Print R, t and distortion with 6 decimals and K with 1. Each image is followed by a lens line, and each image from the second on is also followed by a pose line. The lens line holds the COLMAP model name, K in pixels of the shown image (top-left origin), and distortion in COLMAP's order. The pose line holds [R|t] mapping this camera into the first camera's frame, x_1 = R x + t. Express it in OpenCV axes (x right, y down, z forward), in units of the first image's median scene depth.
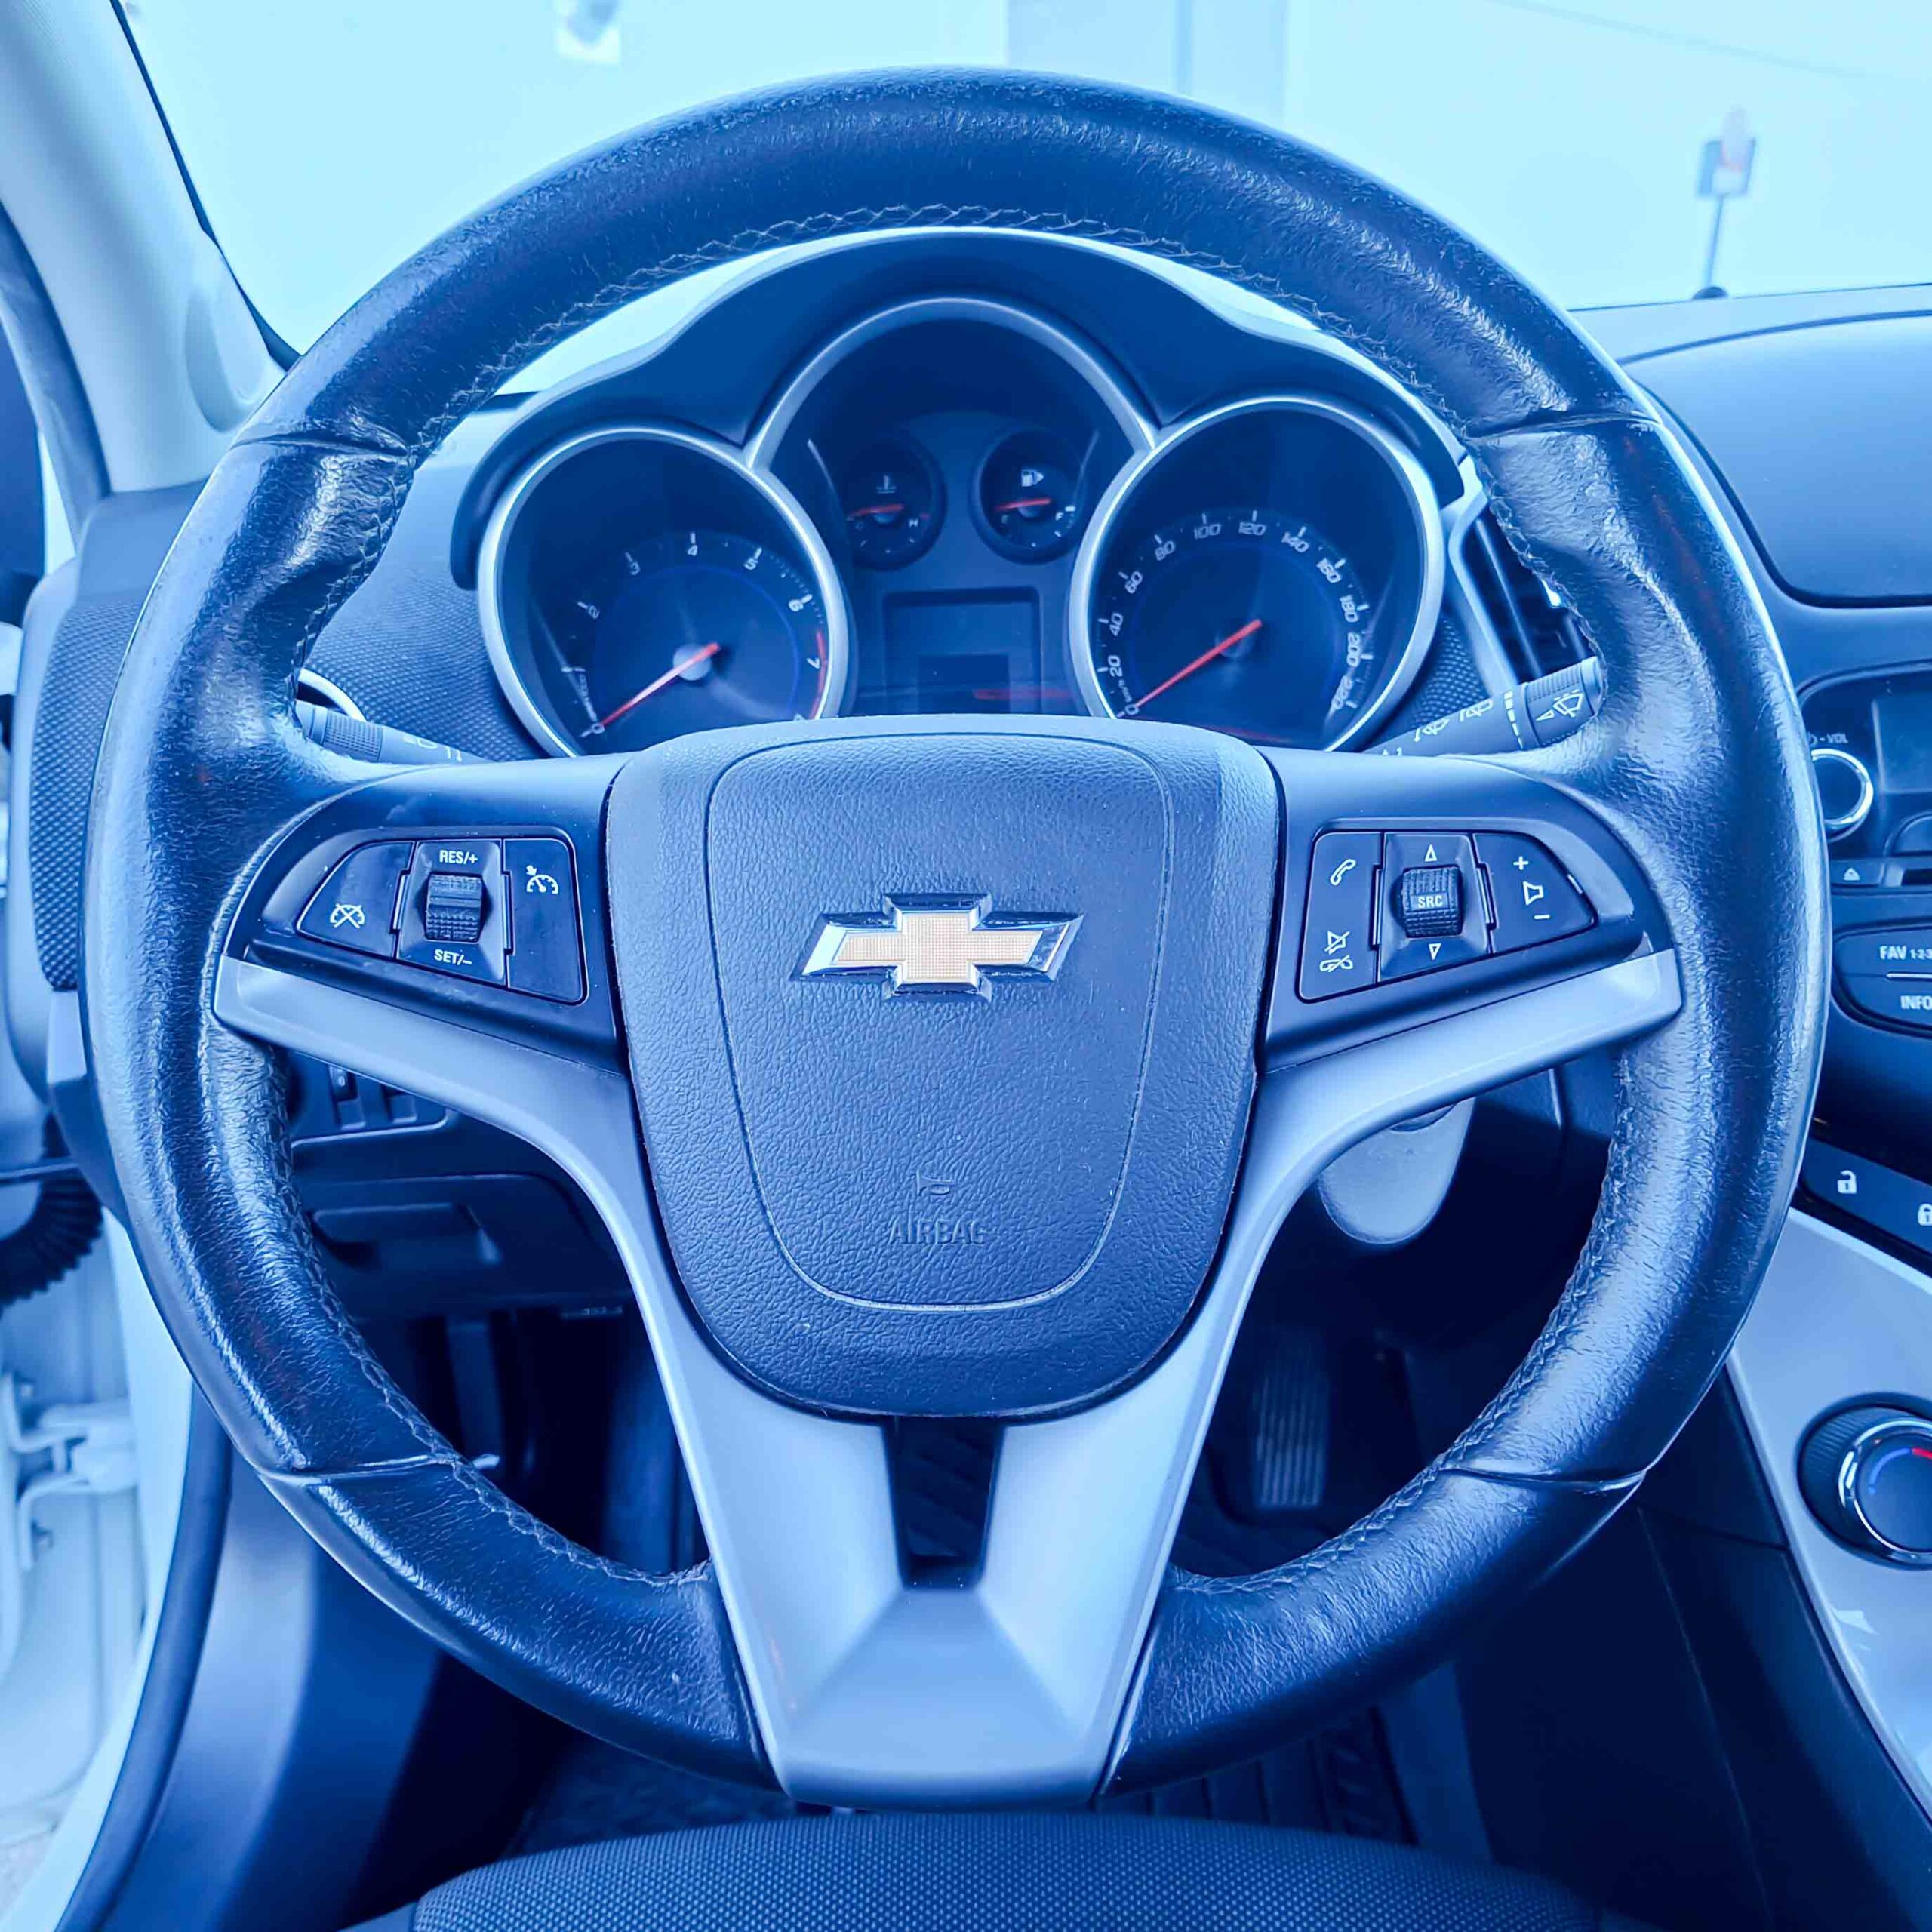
lens RADIAL K [[2066.7, 0, 961.2], [0, 2066.7, 988.5], [0, 0, 1]] dist [0.416103, -0.695200]
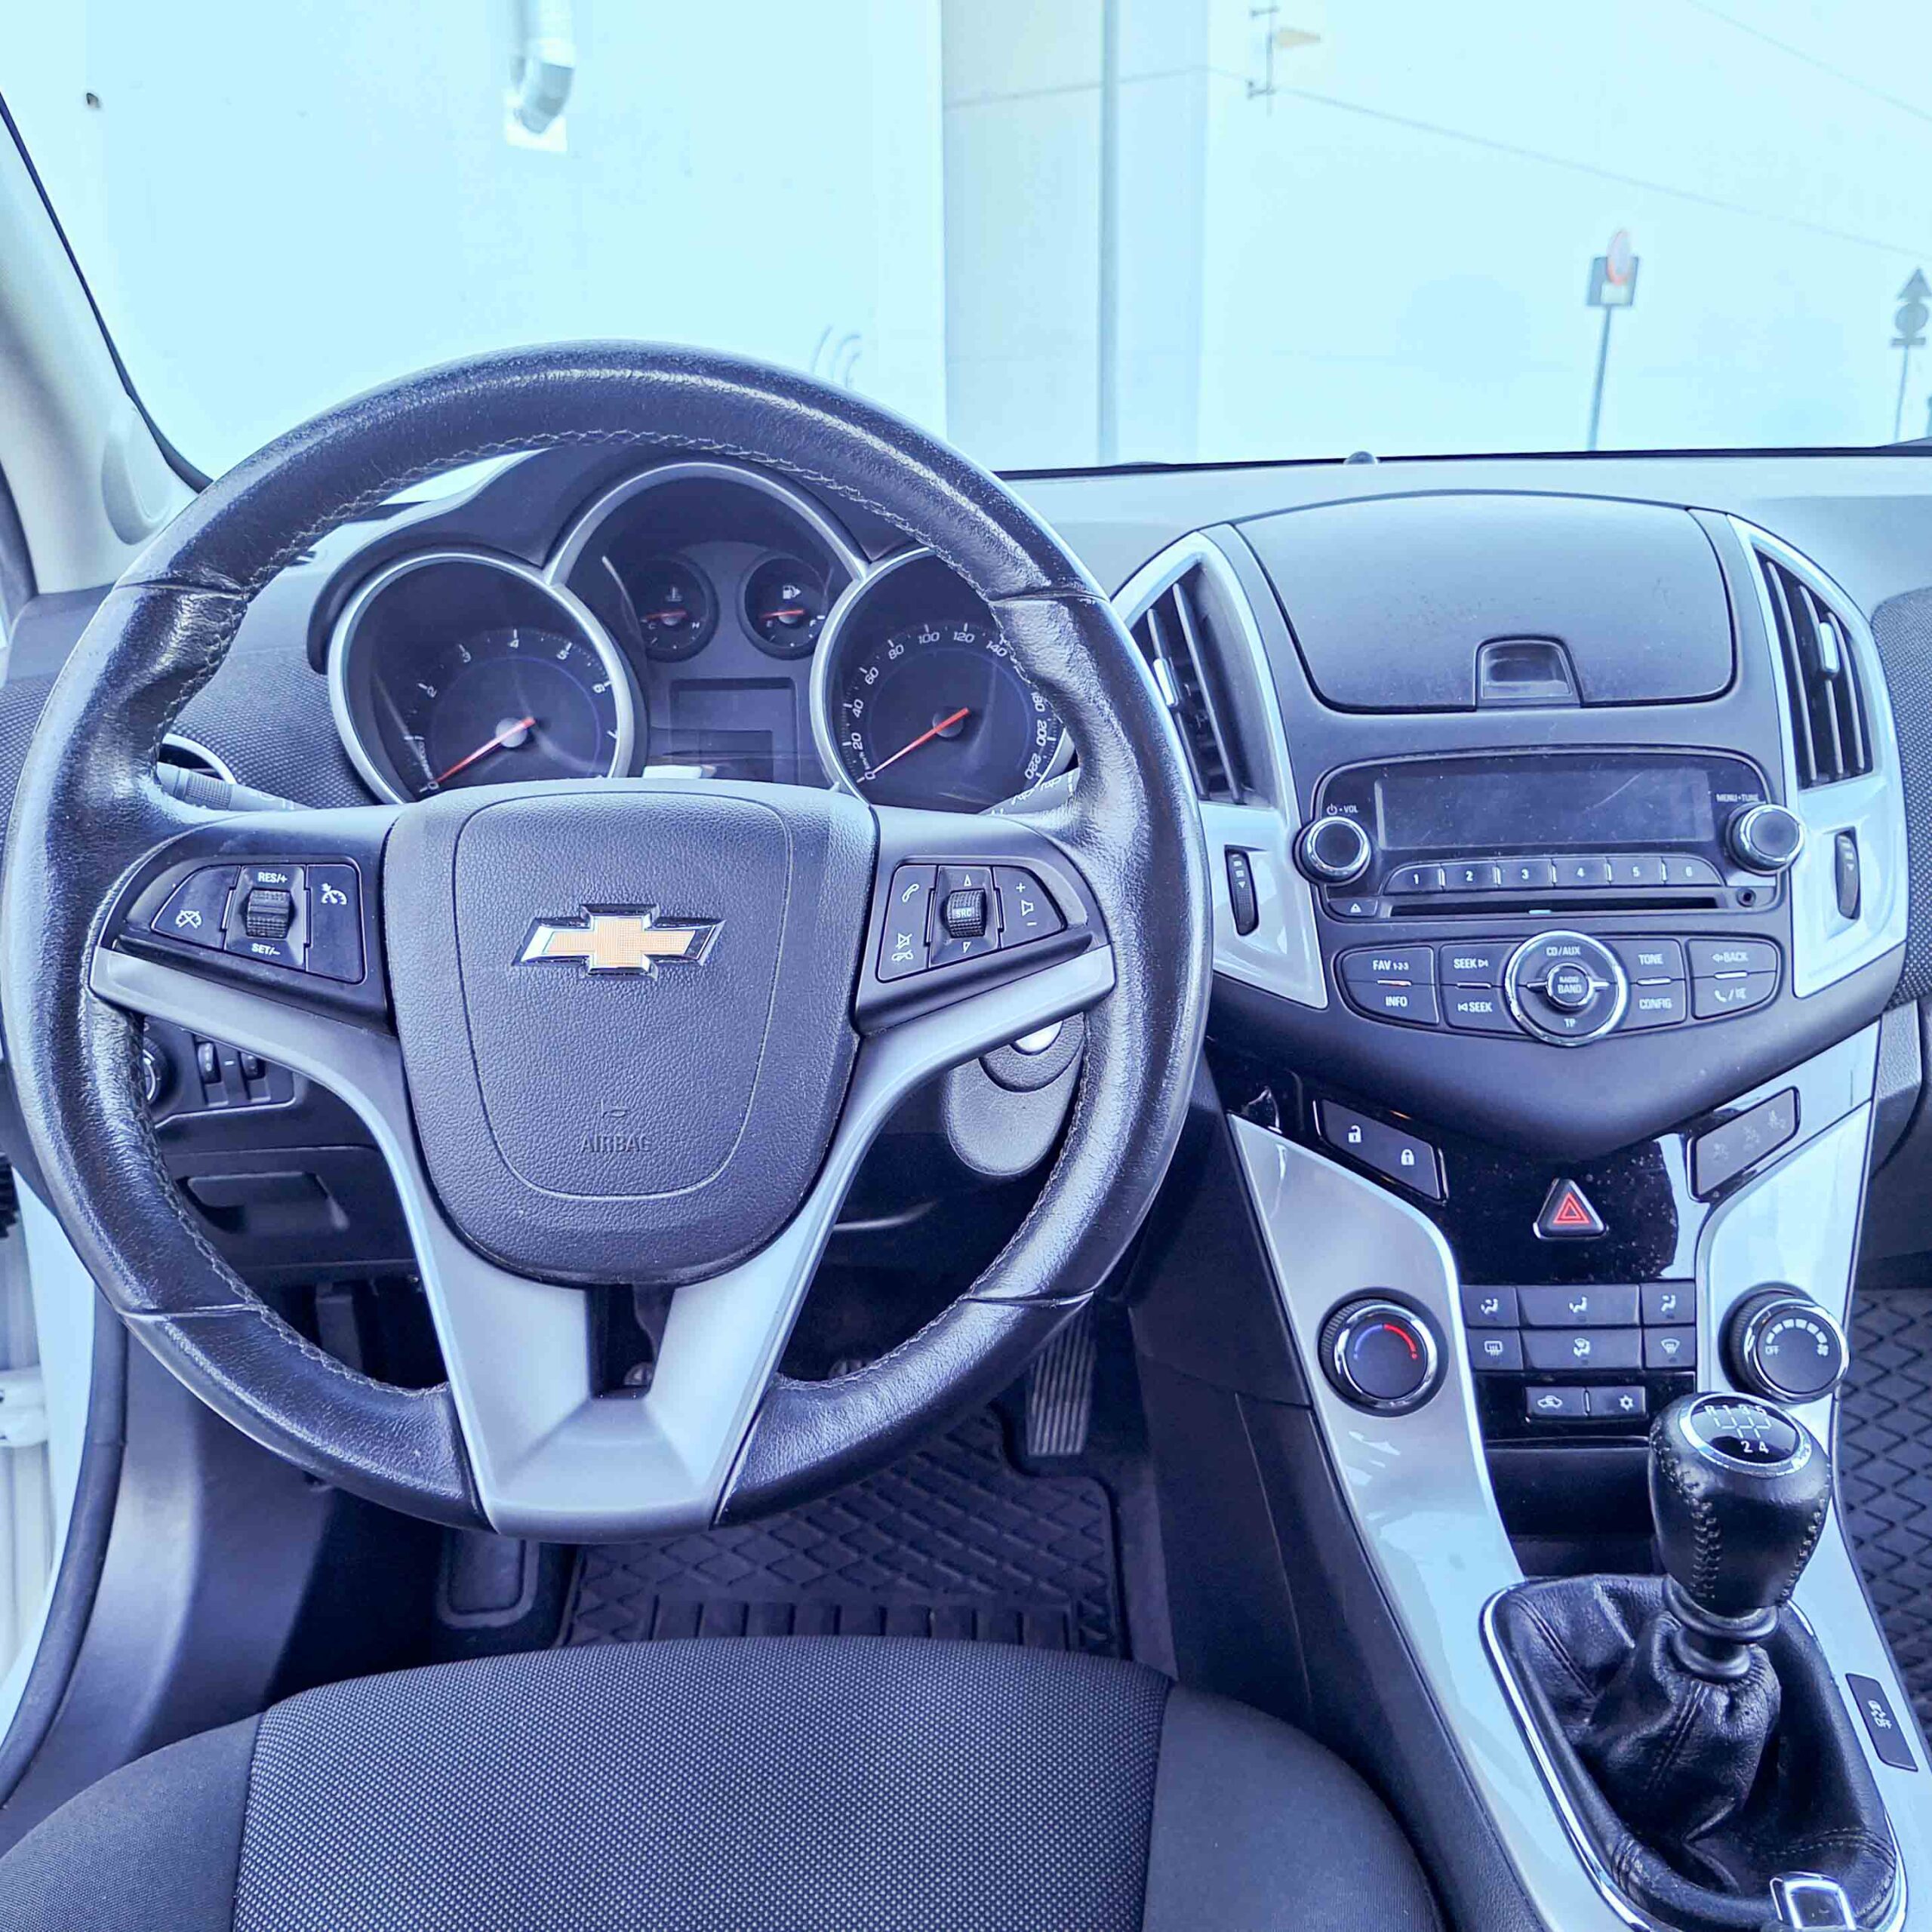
lens RADIAL K [[1957.8, 0, 966.0], [0, 1957.8, 966.0], [0, 0, 1]] dist [0.289419, -0.496835]
pose [[0.998542, 0.004099, 0.053820, 0.146491], [-0.002259, 0.999412, -0.034204, 0.040173], [-0.053929, 0.034033, 0.997965, -0.340638]]
